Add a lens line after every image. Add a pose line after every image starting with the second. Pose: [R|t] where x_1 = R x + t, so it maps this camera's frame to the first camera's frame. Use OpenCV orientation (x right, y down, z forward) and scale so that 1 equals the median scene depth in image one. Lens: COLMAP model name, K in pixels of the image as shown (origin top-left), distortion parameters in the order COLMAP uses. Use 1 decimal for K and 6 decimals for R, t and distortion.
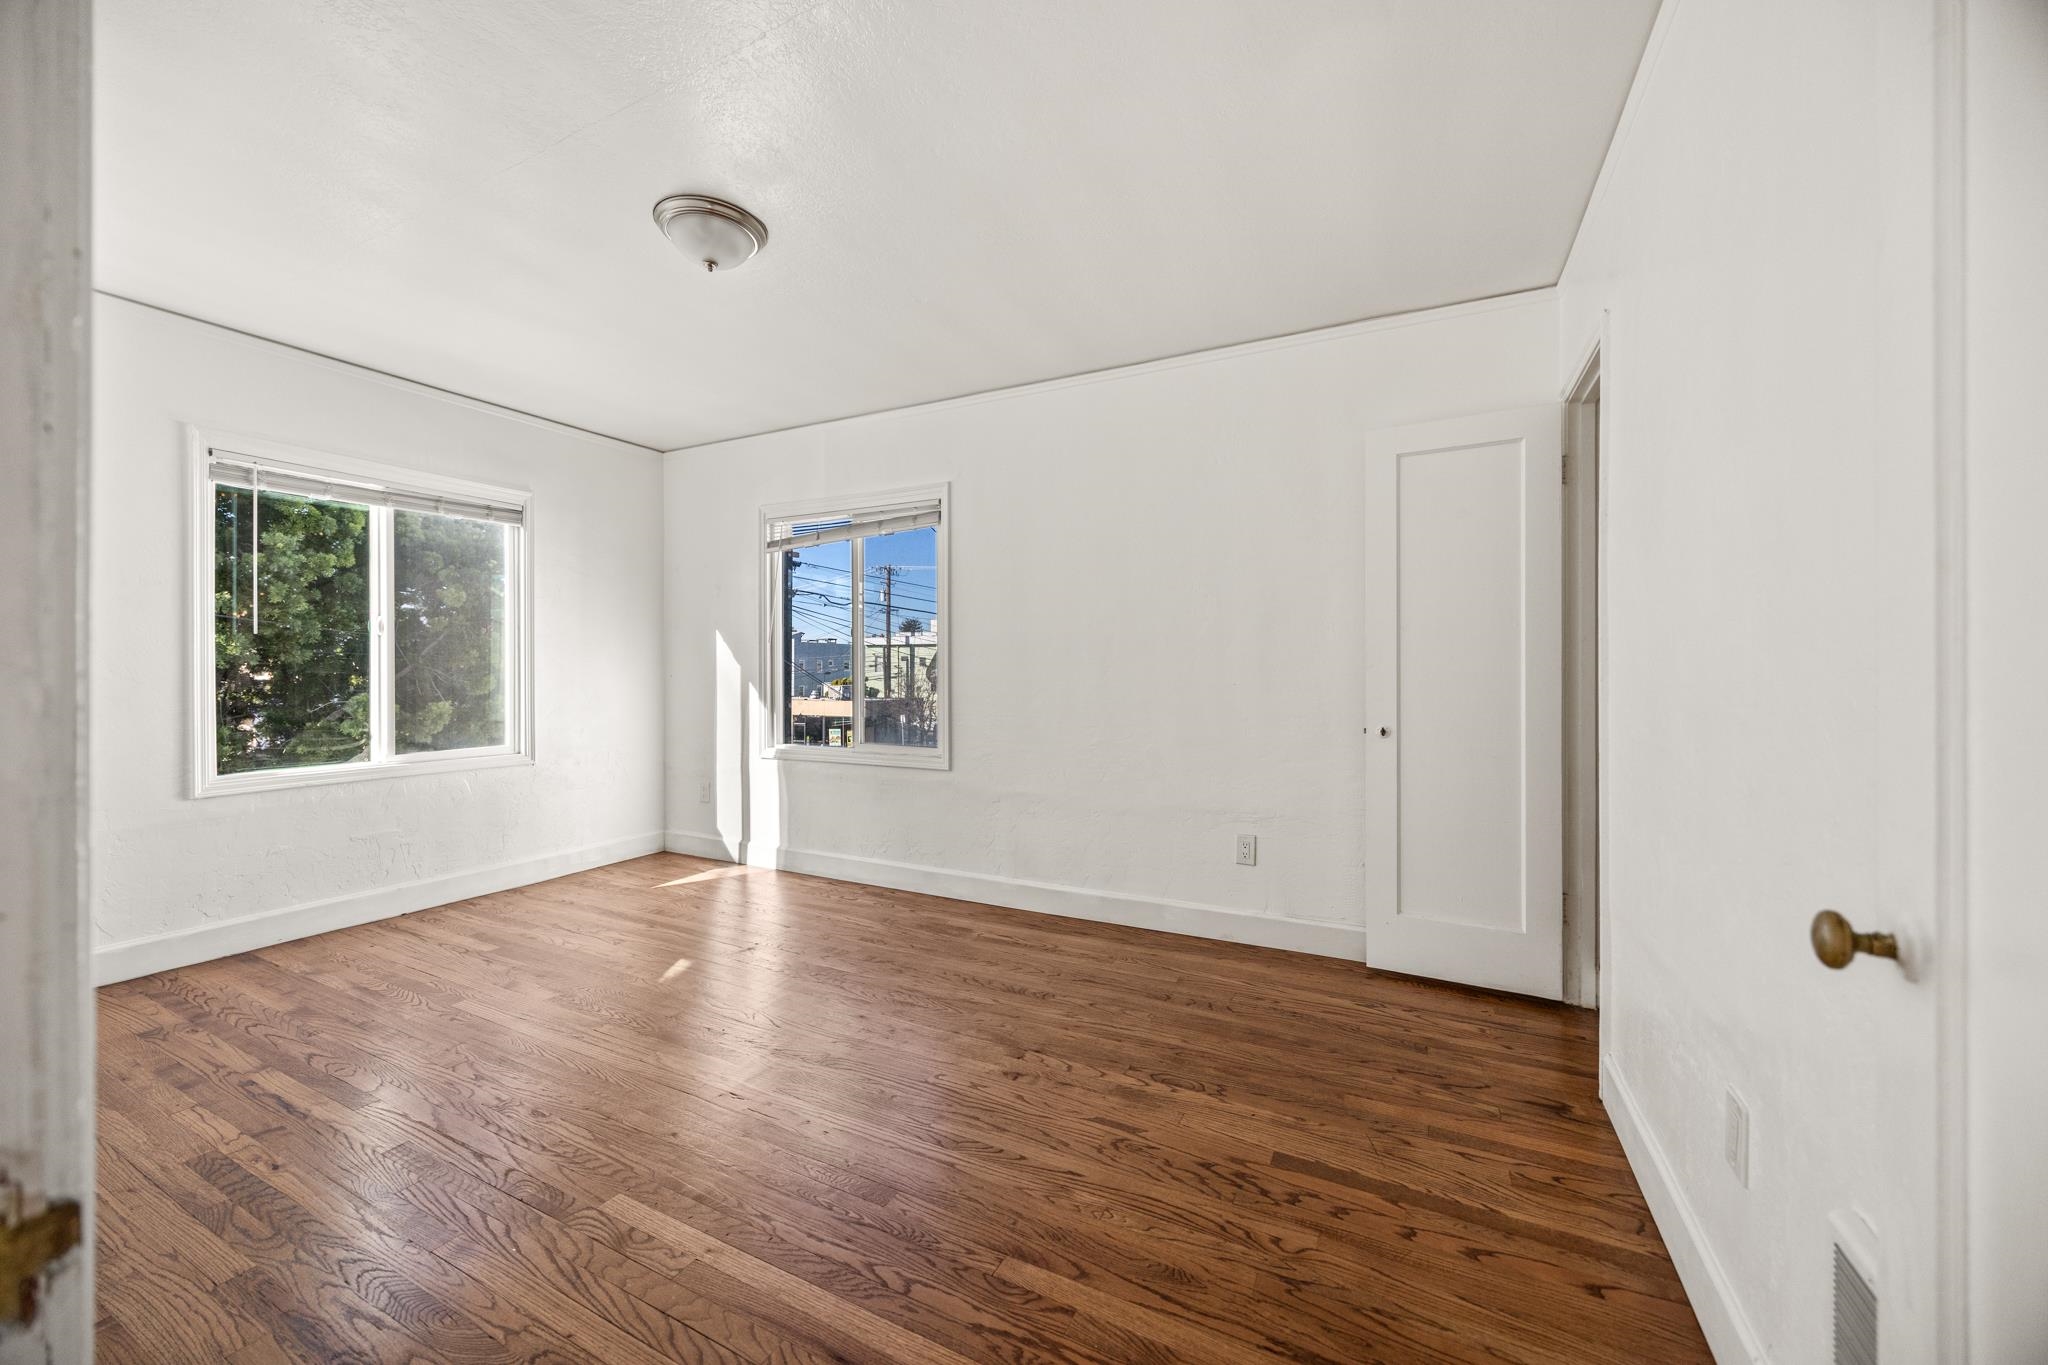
lens RADIAL K [[771.9, 0, 1029.5], [0, 771.9, 675.3], [0, 0, 1]] dist [-0.006142, 0.000330]
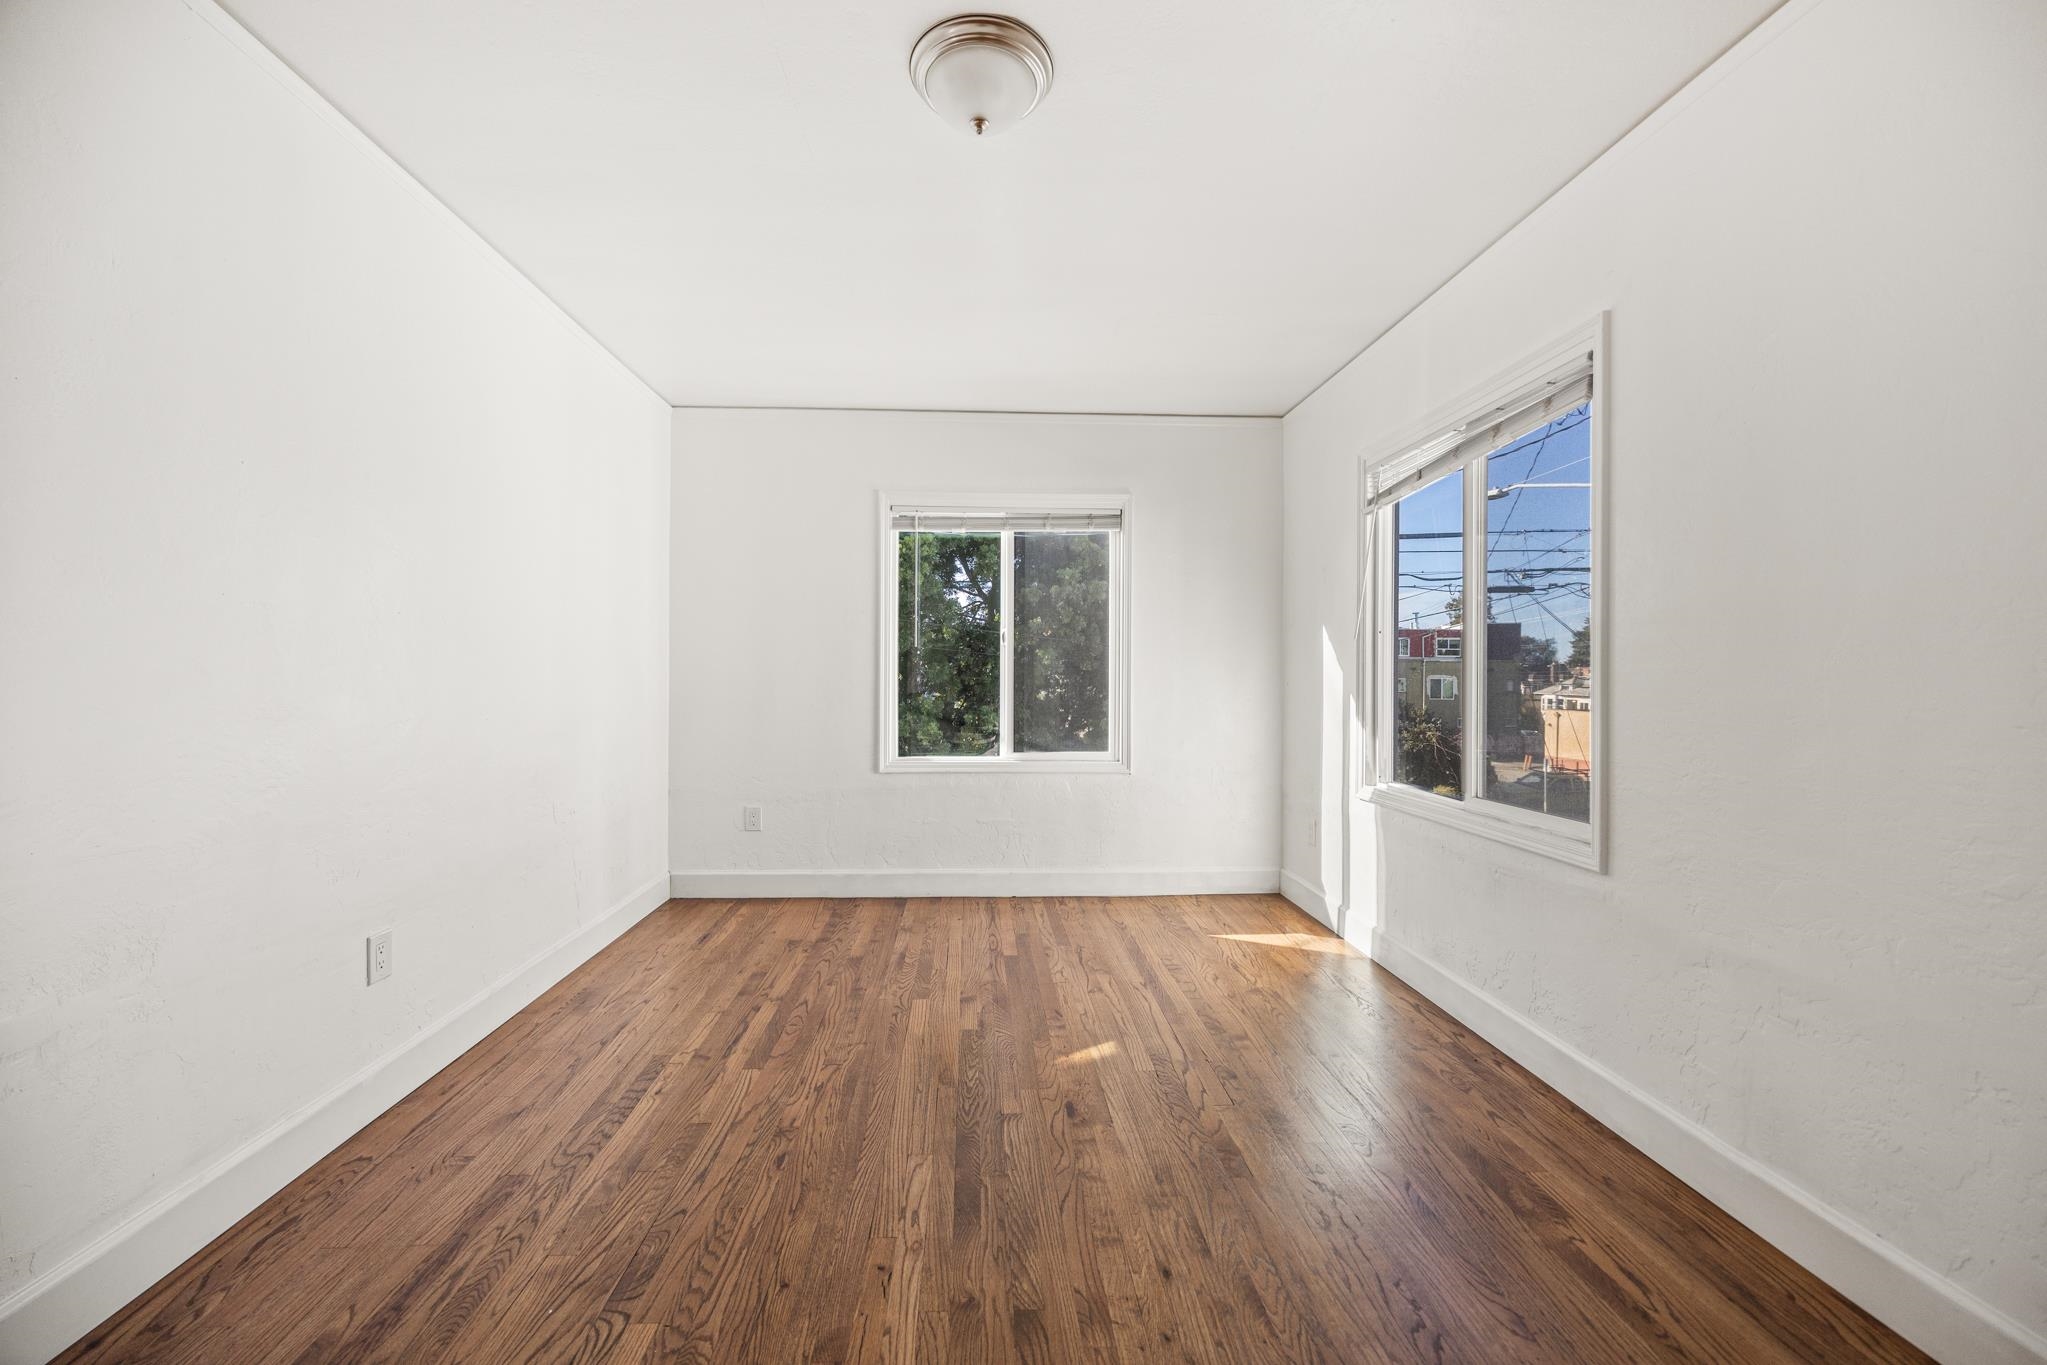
lens RADIAL K [[788.8, 0, 1005.9], [0, 788.8, 684.5], [0, 0, 1]] dist [-0.006983, 0.000239]
pose [[0.490054, 0.010399, -0.871630, 0.195048], [-0.010445, 0.999927, 0.006057, -0.001937], [0.871630, 0.006136, 0.490126, 0.503214]]
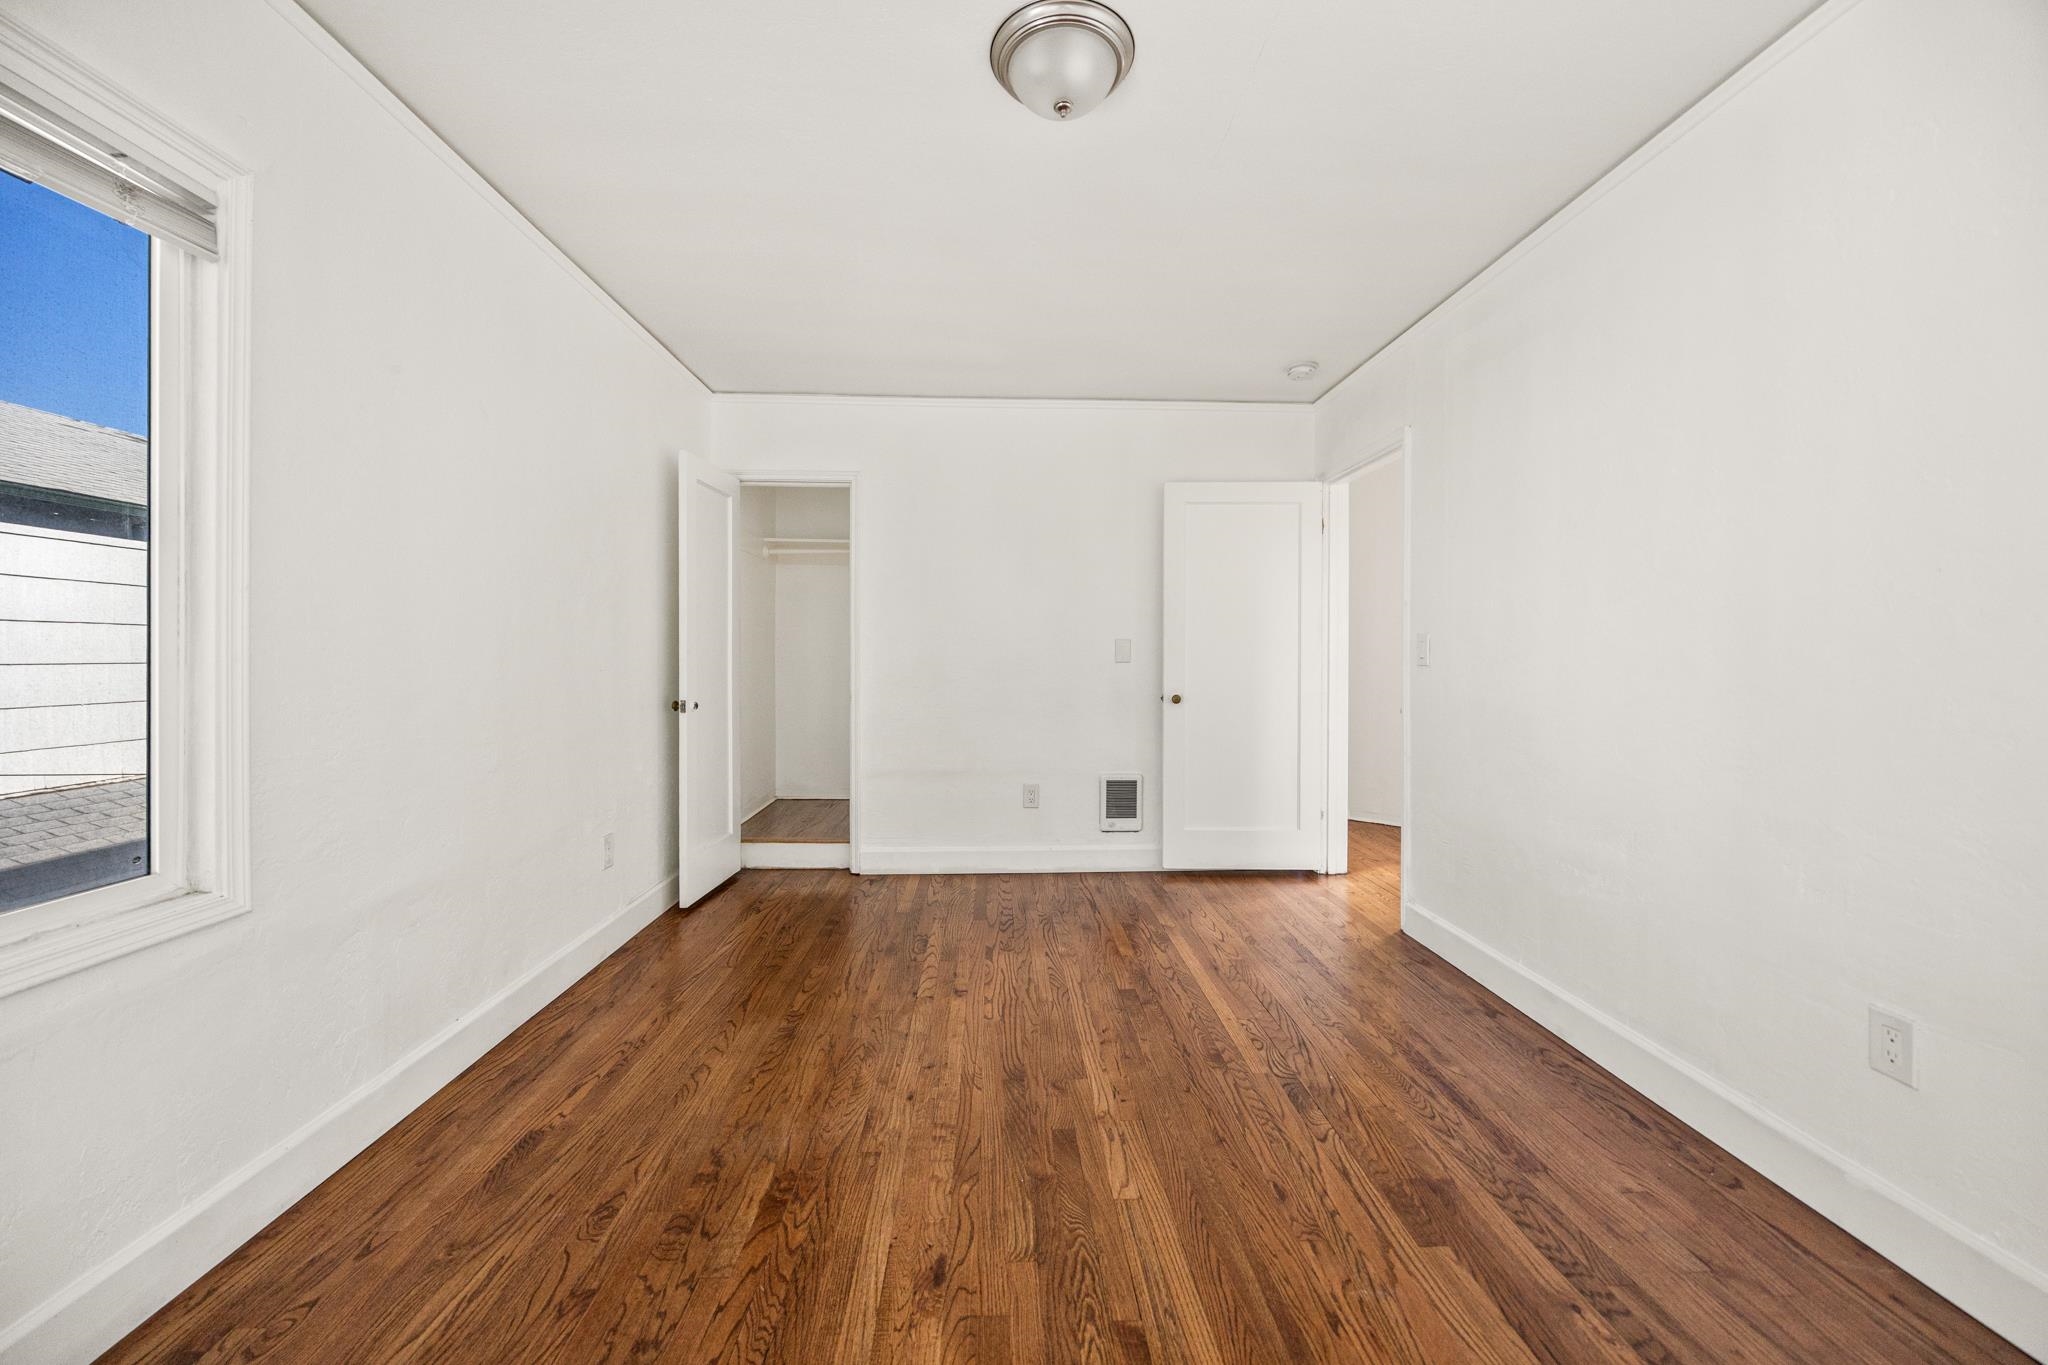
lens RADIAL K [[782.7, 0, 1024.0], [0, 782.7, 682.5], [0, 0, 1]] dist [-0.004502, 0.000099]
pose [[-0.488386, -0.029818, 0.872118, -0.795516], [0.006603, 0.999261, 0.037863, -0.006051], [-0.872602, 0.024250, -0.487829, 1.065718]]
